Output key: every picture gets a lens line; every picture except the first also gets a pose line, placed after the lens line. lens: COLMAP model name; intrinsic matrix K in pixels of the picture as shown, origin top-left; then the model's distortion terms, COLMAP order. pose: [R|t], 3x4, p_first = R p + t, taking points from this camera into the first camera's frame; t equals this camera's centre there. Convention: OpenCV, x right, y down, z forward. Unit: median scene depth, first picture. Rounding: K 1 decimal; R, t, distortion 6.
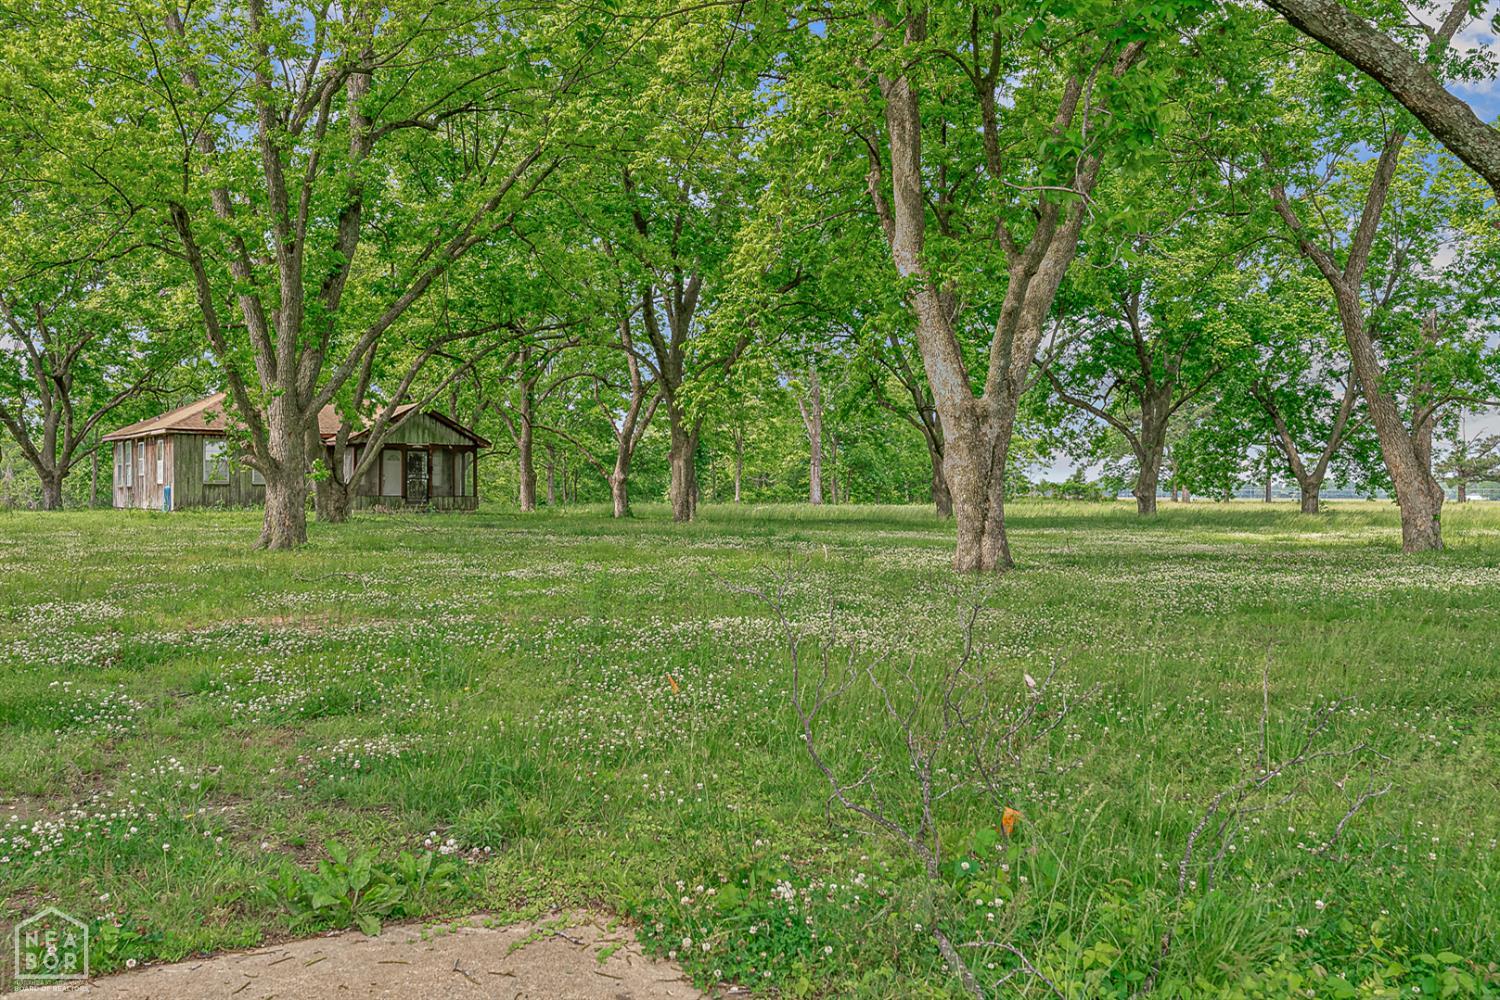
lens RADIAL K [[1394.5, 0, 749.4], [0, 1394.5, 498.9], [0, 0, 1]] dist [0.002497, 0.000000]
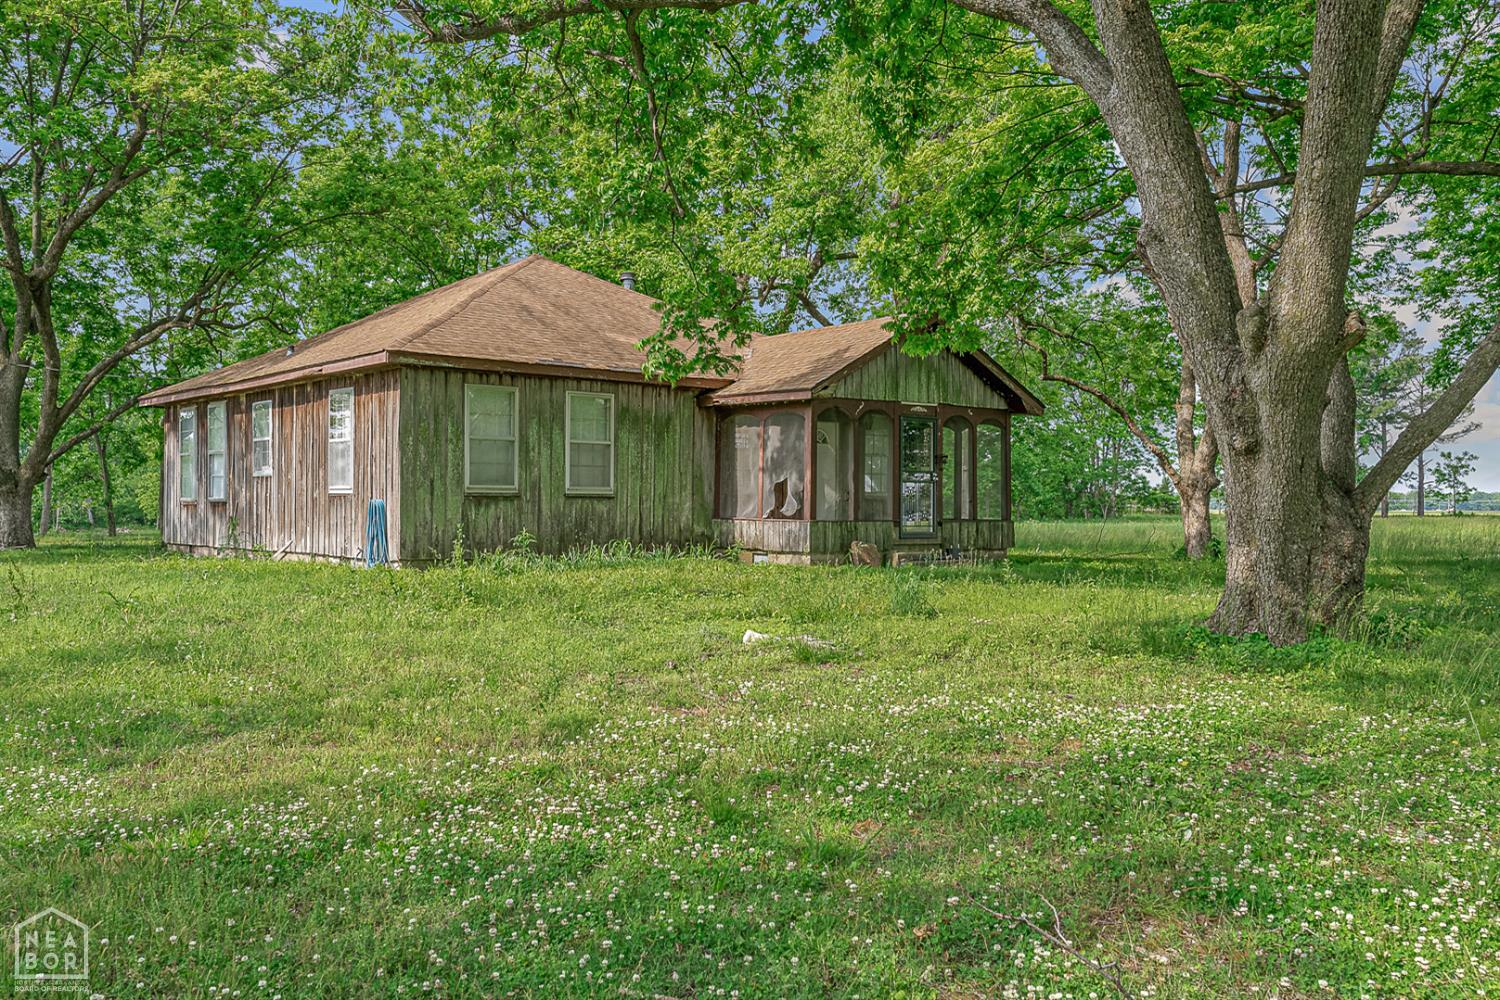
lens RADIAL K [[1379.8, 0, 750.1], [0, 1379.8, 501.0], [0, 0, 1]] dist [-0.001856, 0.000000]
pose [[0.997410, -0.001192, 0.071916, -0.333037], [0.001709, 0.999973, -0.007128, -0.005742], [-0.071906, 0.007233, 0.997385, 0.588236]]
